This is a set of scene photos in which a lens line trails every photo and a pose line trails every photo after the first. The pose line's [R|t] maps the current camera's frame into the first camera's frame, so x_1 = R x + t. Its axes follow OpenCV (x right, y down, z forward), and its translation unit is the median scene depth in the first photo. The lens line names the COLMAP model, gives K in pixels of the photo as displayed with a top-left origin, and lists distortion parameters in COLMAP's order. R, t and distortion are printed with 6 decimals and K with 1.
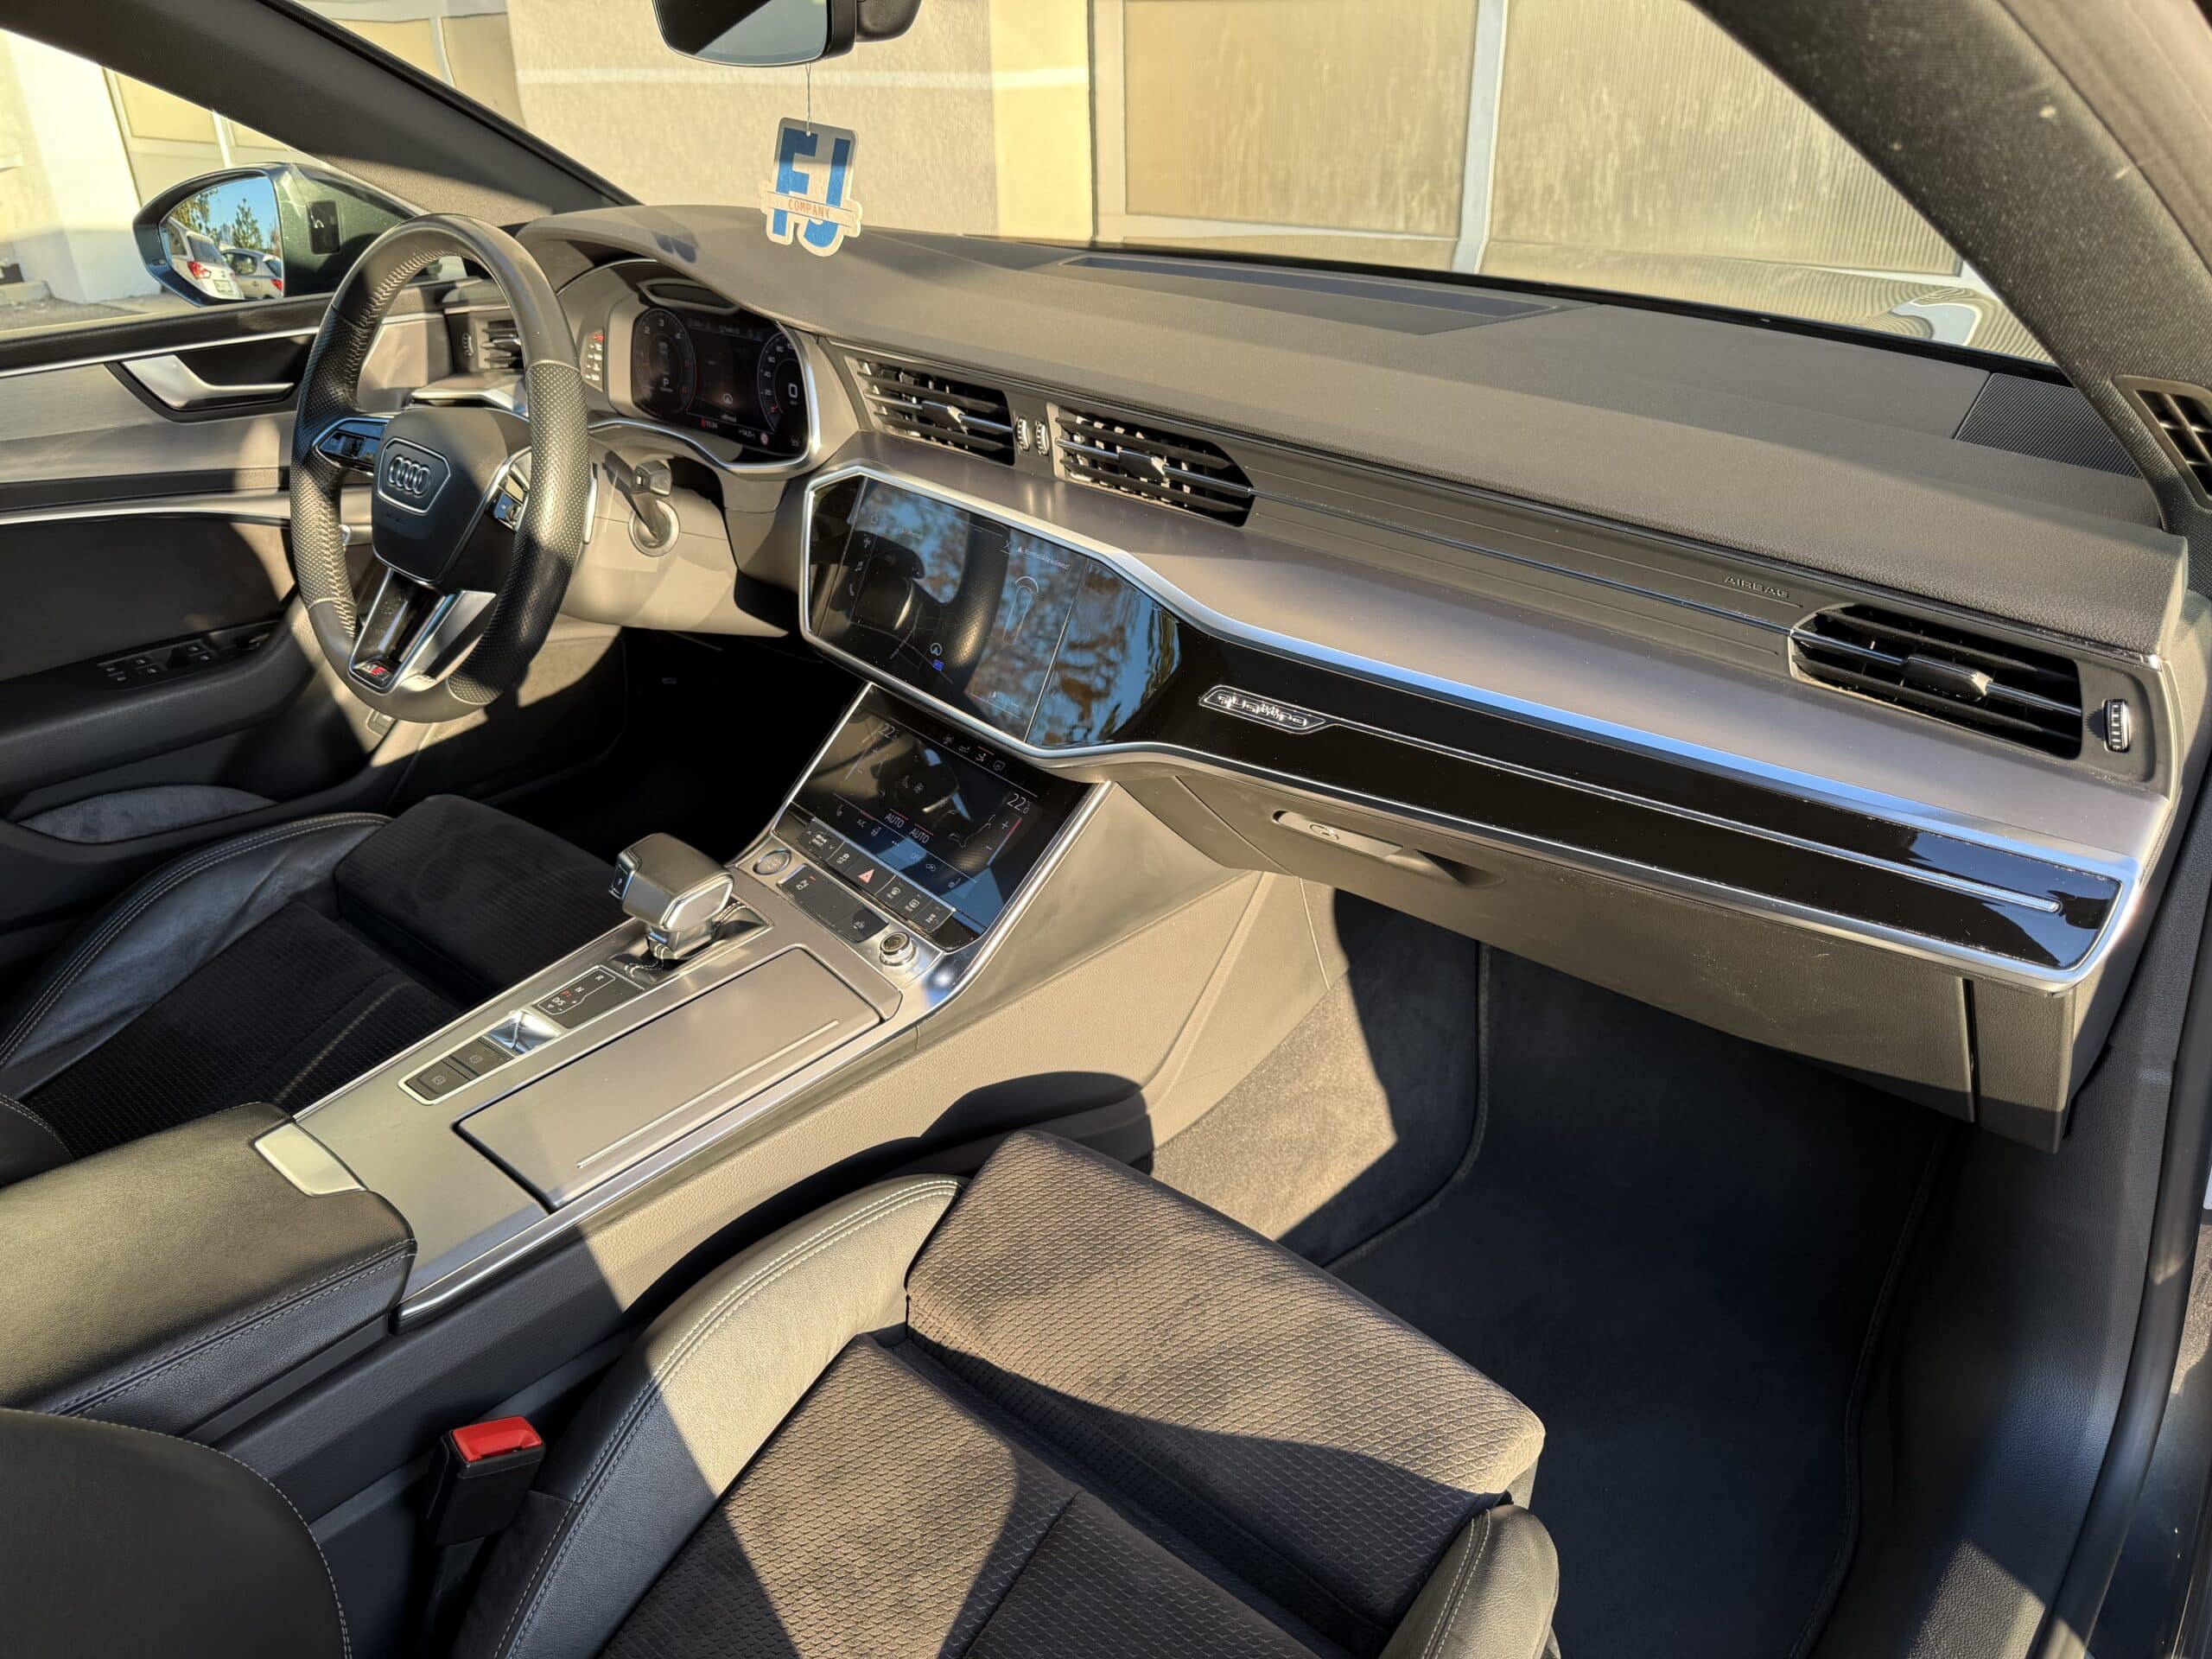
lens RADIAL K [[1558.9, 0, 1095.0], [0, 1558.9, 816.9], [0, 0, 1]] dist [0.056870, -0.080056]
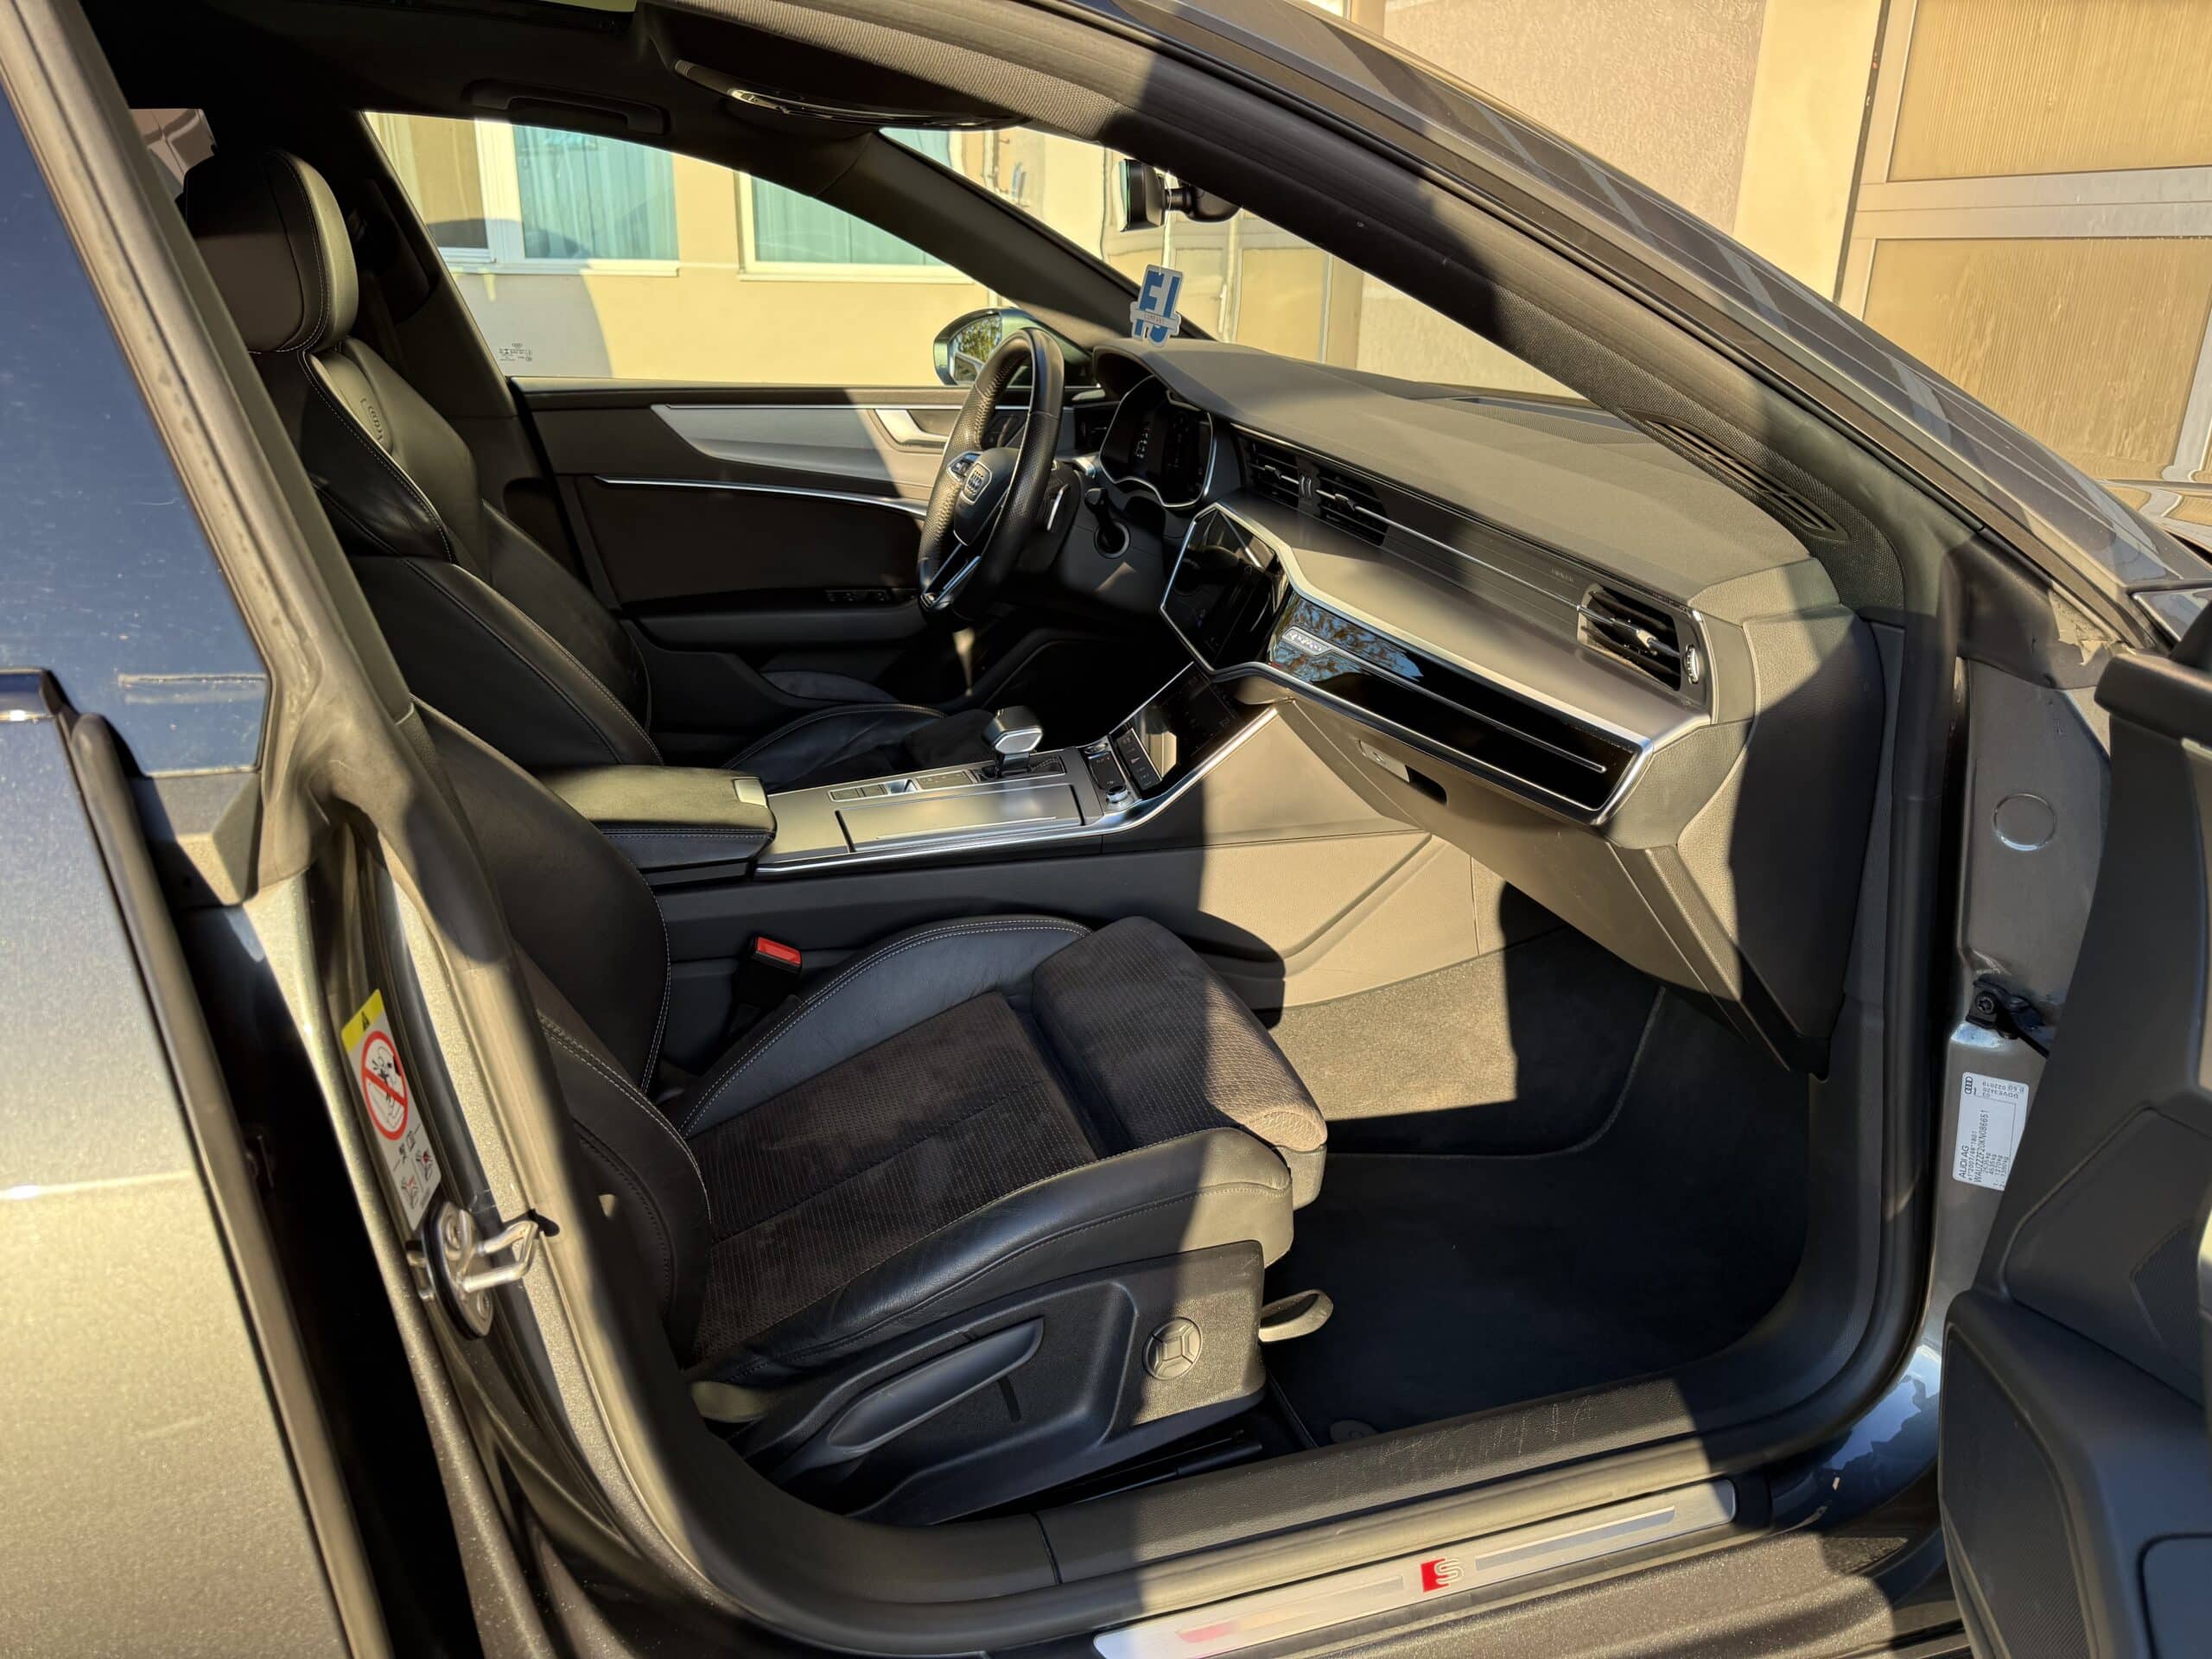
lens RADIAL K [[1558.9, 0, 1094.4], [0, 1558.9, 833.5], [0, 0, 1]] dist [0.056870, -0.080056]
pose [[0.845320, 0.208567, -0.491867, 0.531994], [-0.267459, 0.962183, -0.051658, 0.180618], [0.462493, 0.175222, 0.869136, -0.279491]]
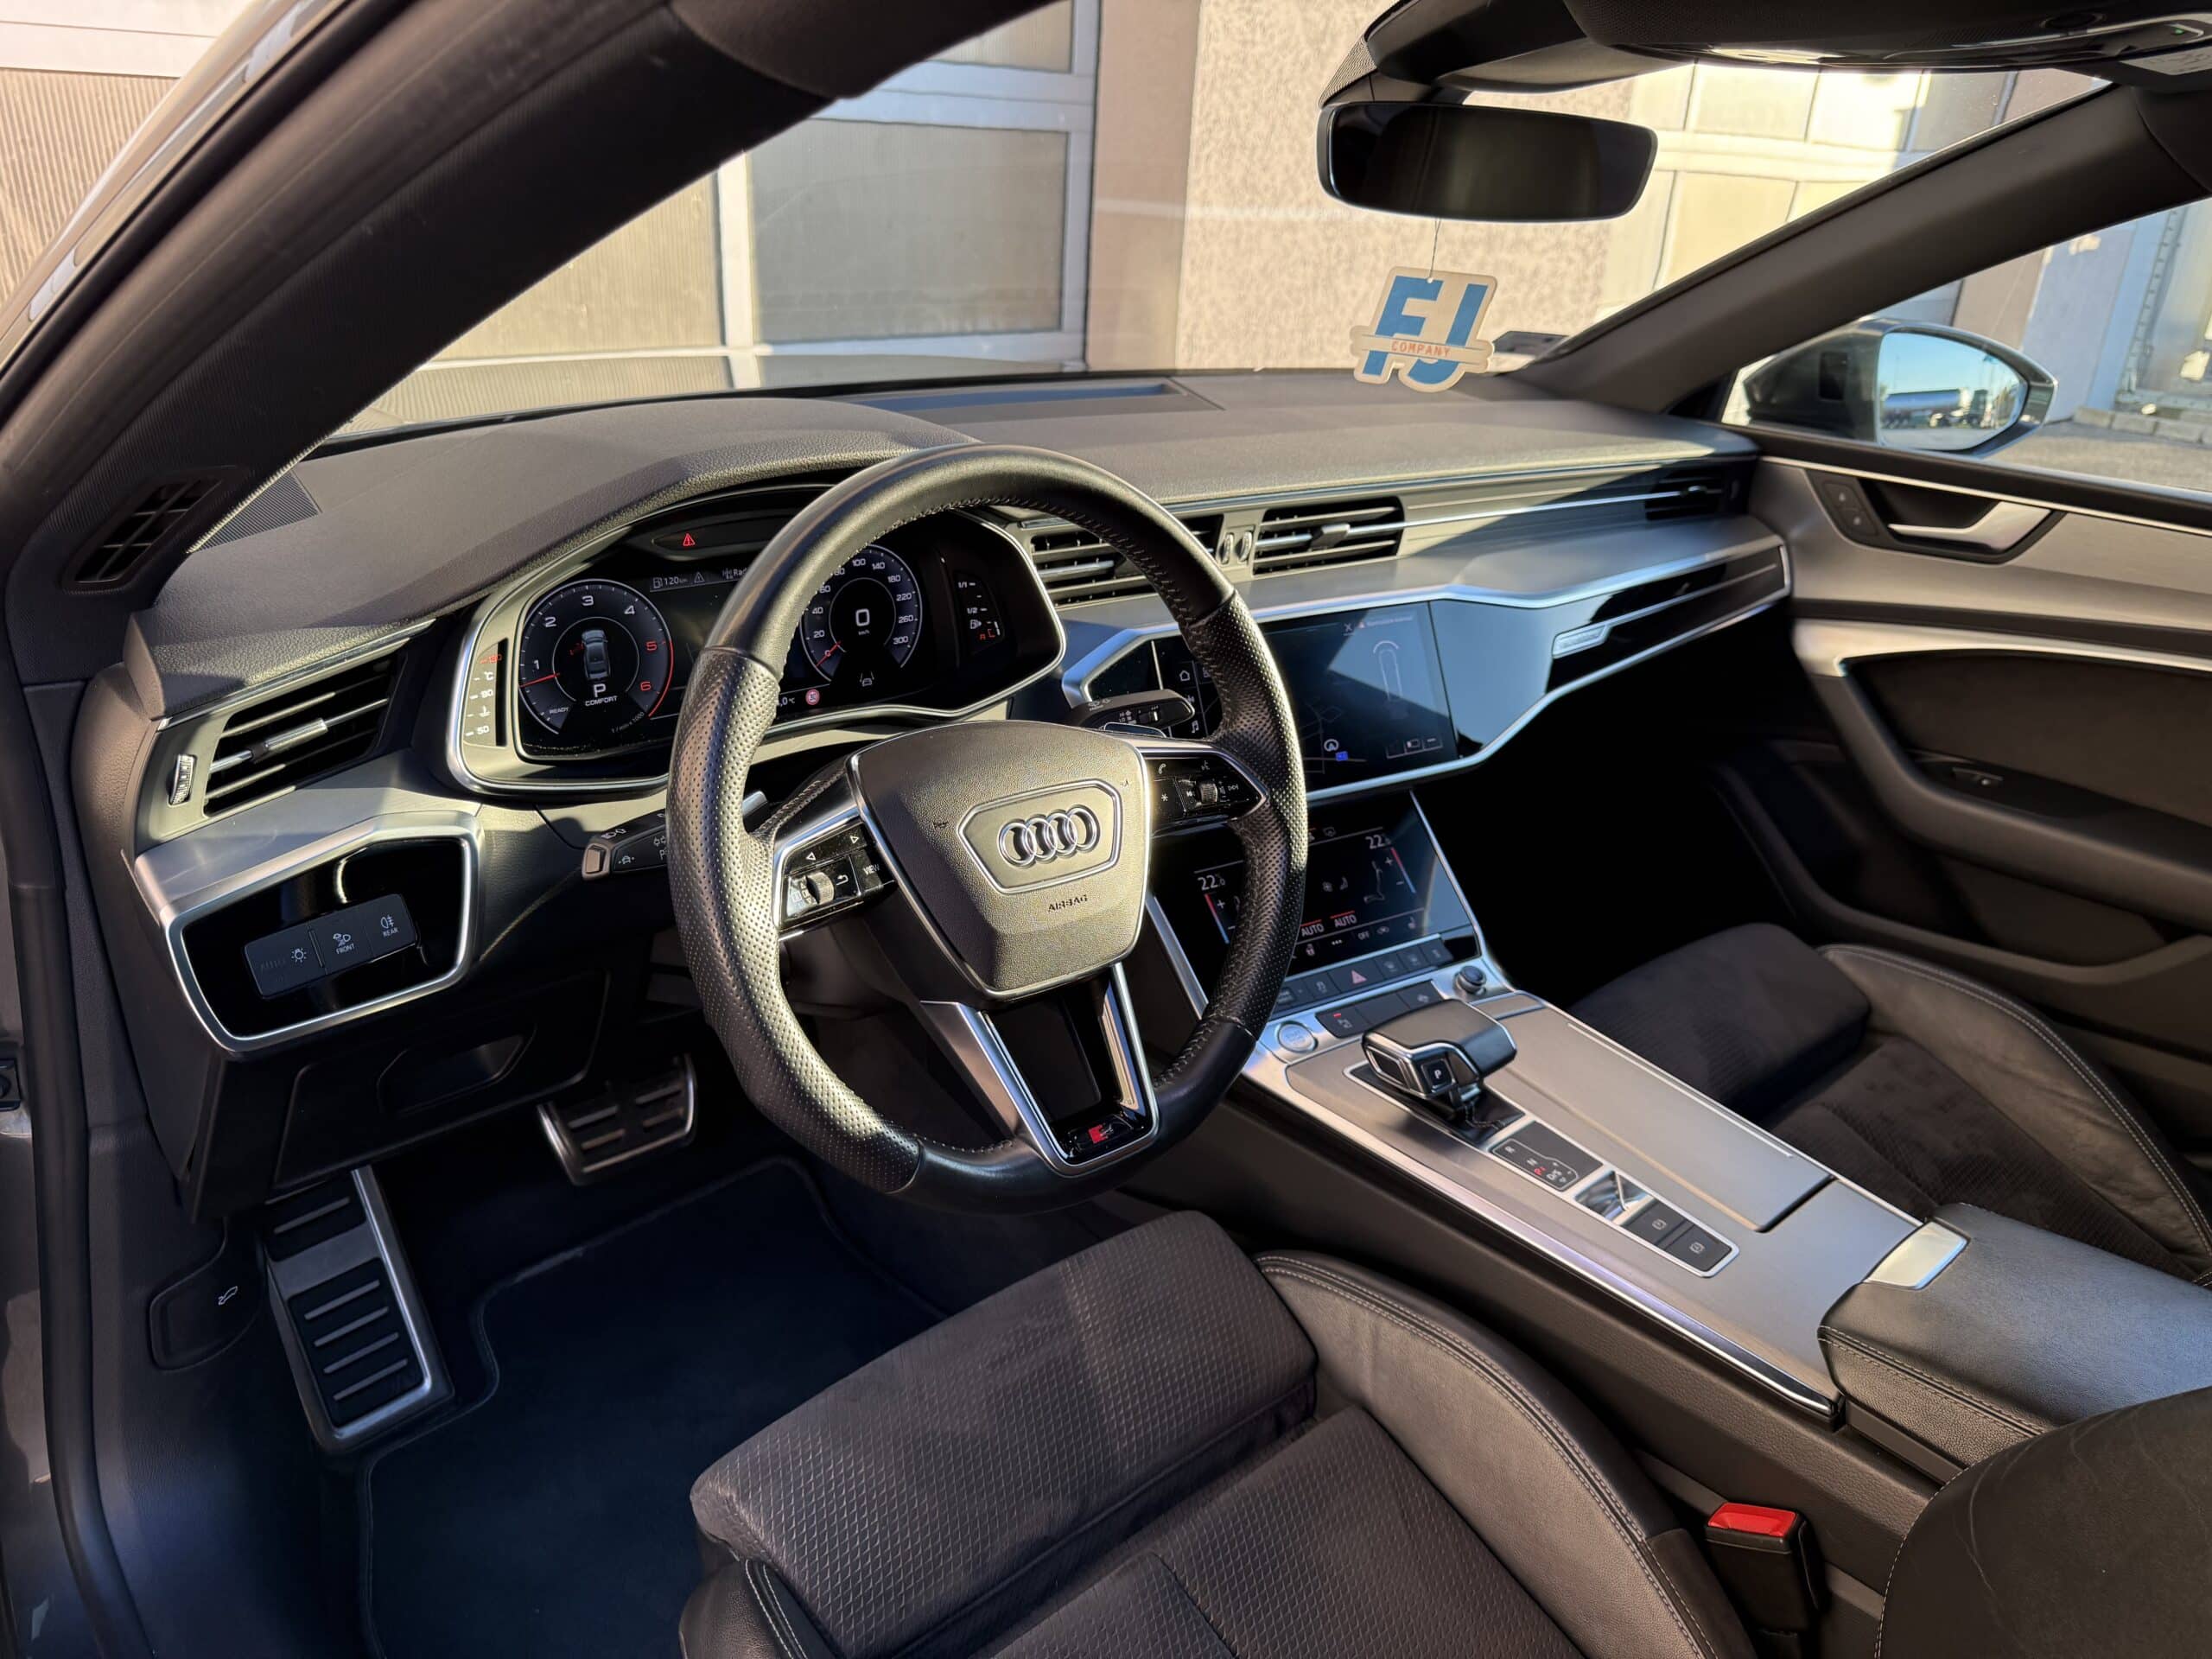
lens RADIAL K [[1558.9, 0, 1113.5], [0, 1558.9, 829.2], [0, 0, 1]] dist [0.056870, -0.080056]
pose [[0.107360, -0.374146, 0.921134, -1.024210], [0.411144, 0.860266, 0.301502, -0.402020], [-0.905226, 0.346349, 0.246186, 0.813949]]
